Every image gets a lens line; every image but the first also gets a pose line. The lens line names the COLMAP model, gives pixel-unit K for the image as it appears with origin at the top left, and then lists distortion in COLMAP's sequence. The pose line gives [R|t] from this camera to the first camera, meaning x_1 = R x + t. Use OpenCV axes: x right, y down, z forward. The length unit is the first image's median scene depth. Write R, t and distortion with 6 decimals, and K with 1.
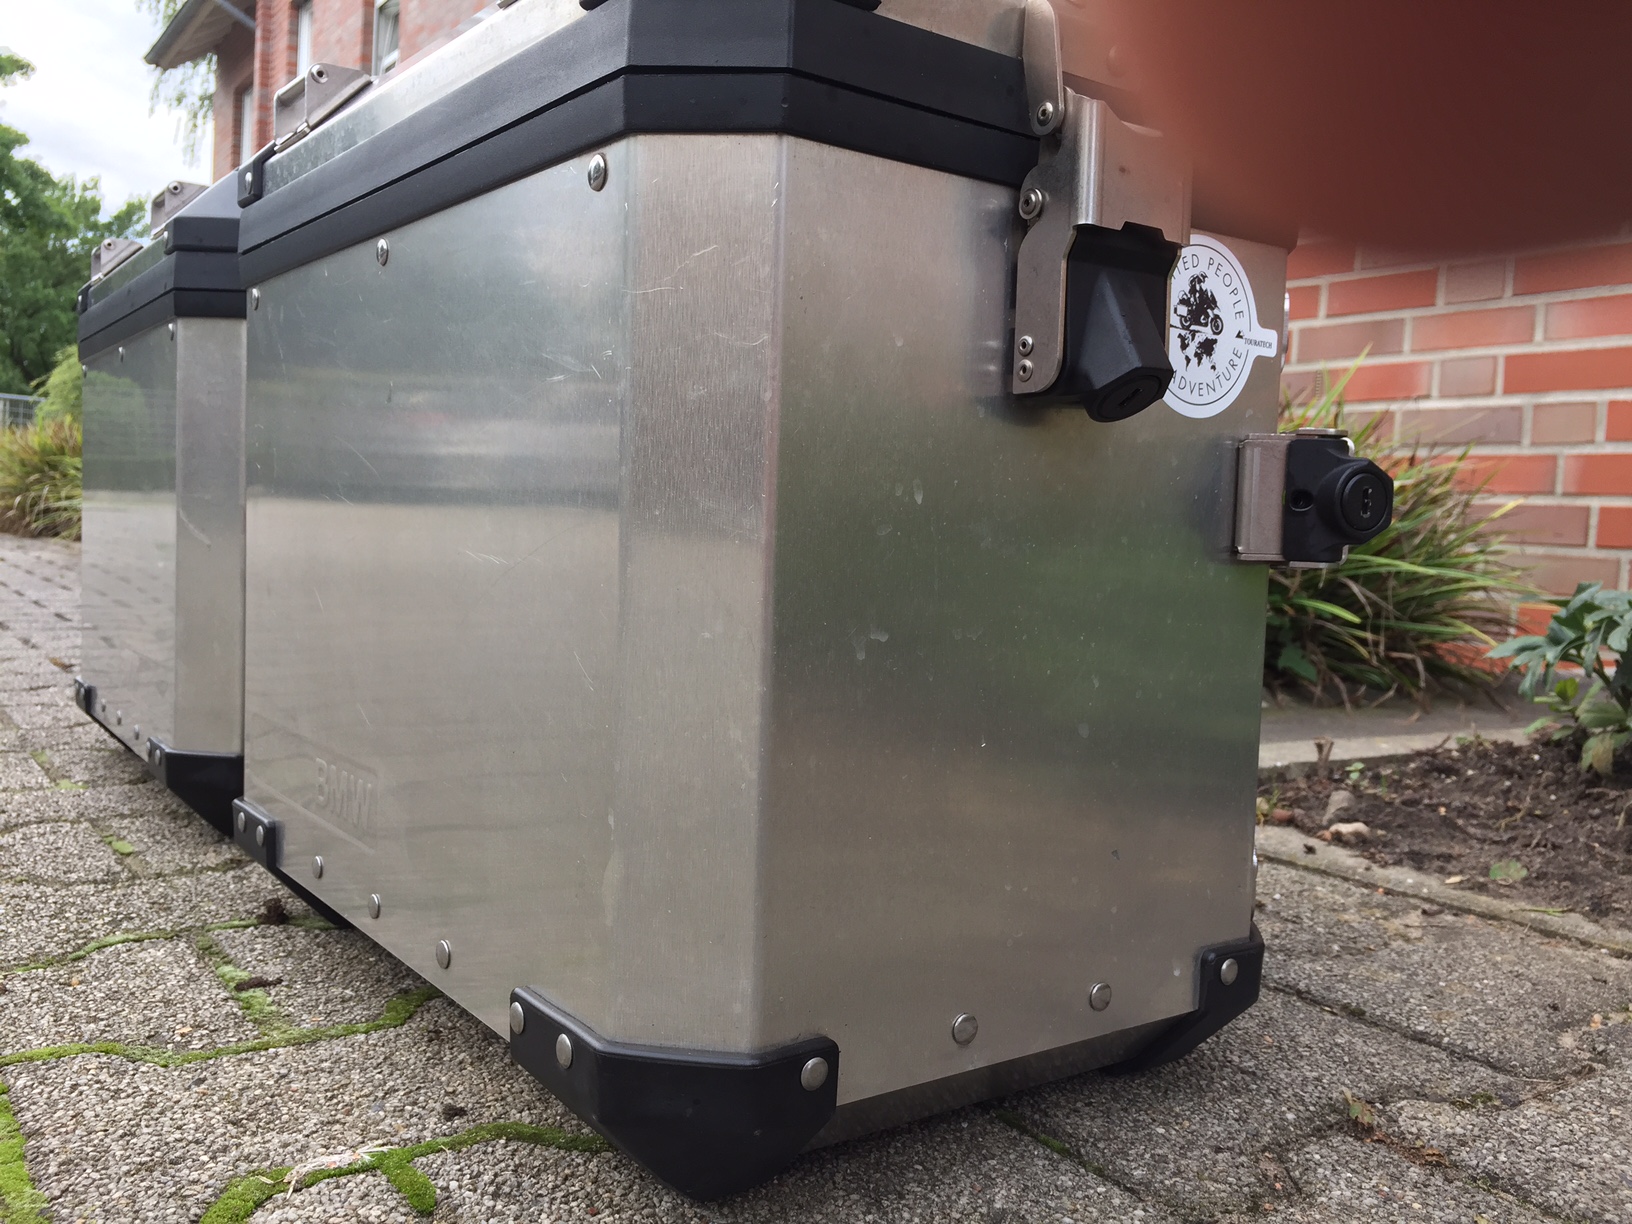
lens RADIAL K [[1406.1, 0, 806.3], [0, 1406.1, 599.7], [0, 0, 1]] dist [0.073984, -0.105327]
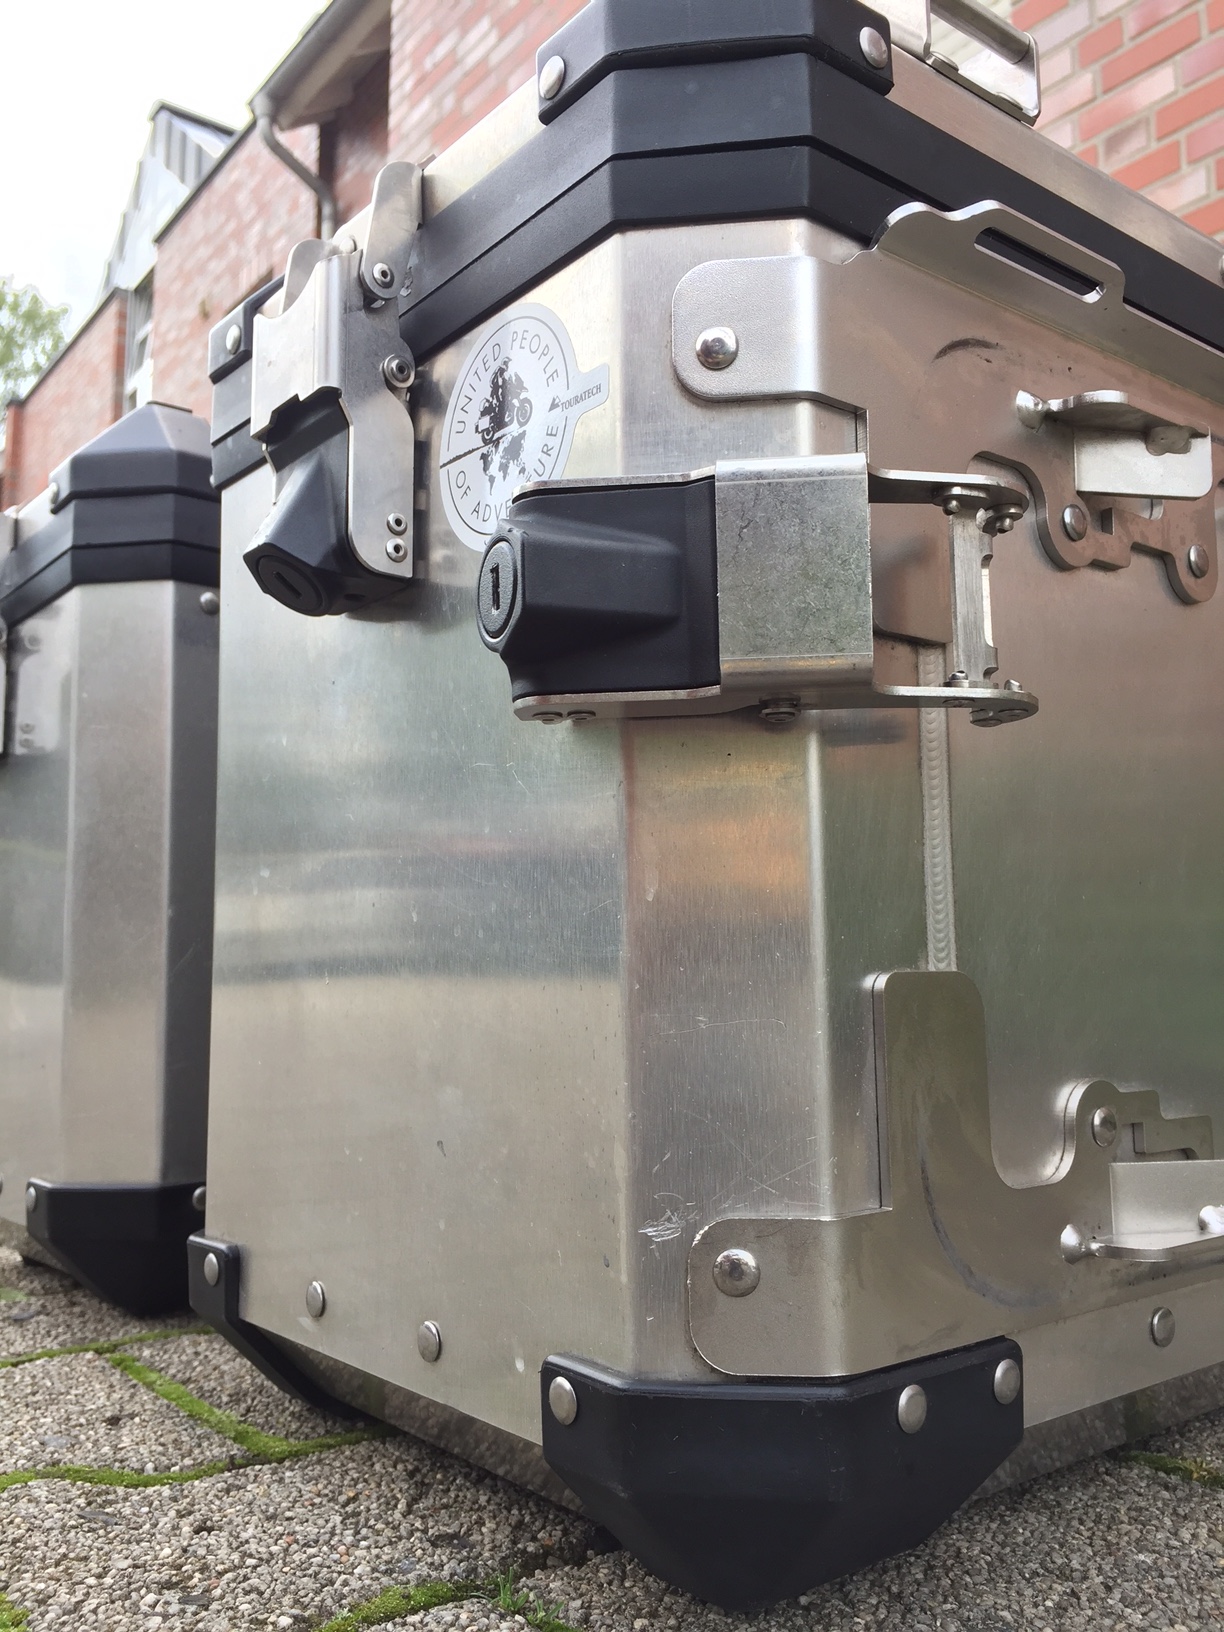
lens RADIAL K [[1406.1, 0, 615.1], [0, 1406.1, 806.1], [0, 0, 1]] dist [0.073984, -0.105327]
pose [[0.052872, -0.150951, -0.987126, 0.980364], [-0.043527, 0.987221, -0.153297, 0.111419], [0.997652, 0.051072, 0.045626, 1.037702]]
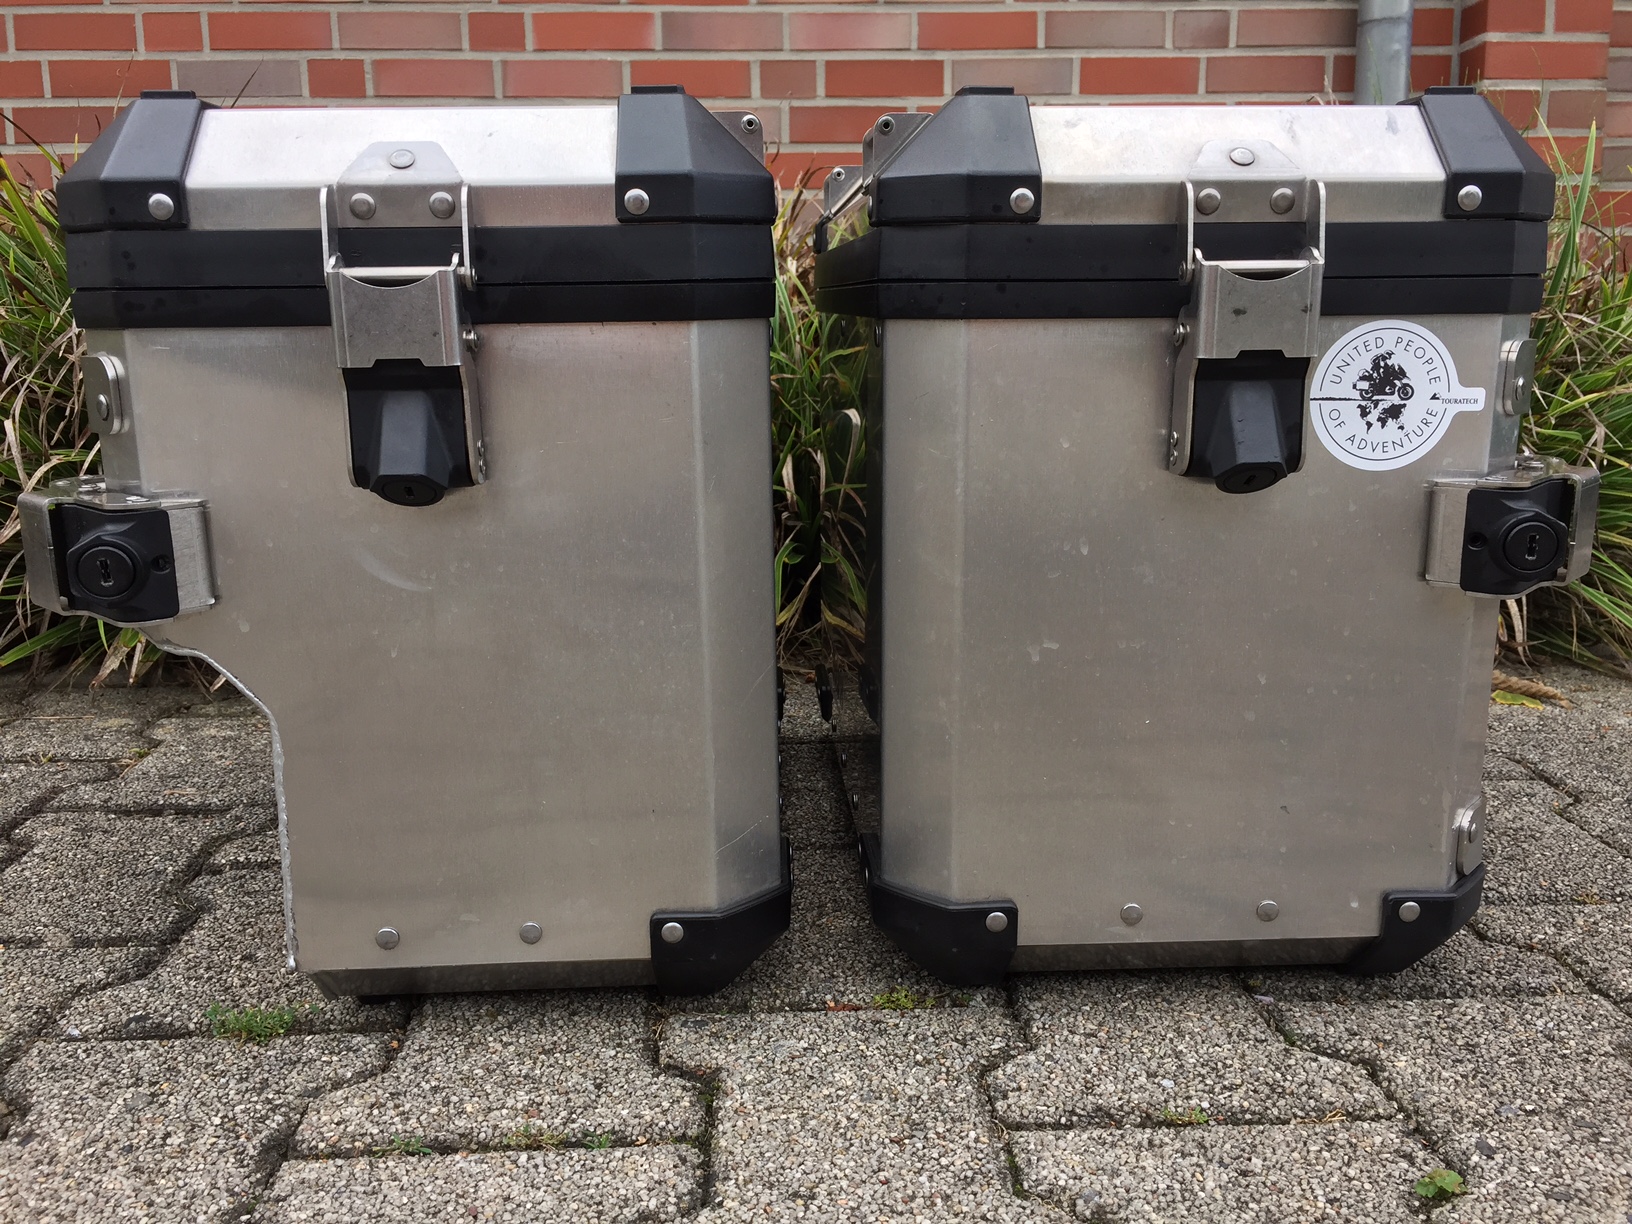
lens RADIAL K [[1406.1, 0, 821.2], [0, 1406.1, 610.6], [0, 0, 1]] dist [0.073984, -0.105327]
pose [[0.843015, 0.072595, -0.532969, 0.534514], [0.004050, 0.989966, 0.141249, -0.185182], [0.537875, -0.121234, 0.834262, -0.295920]]
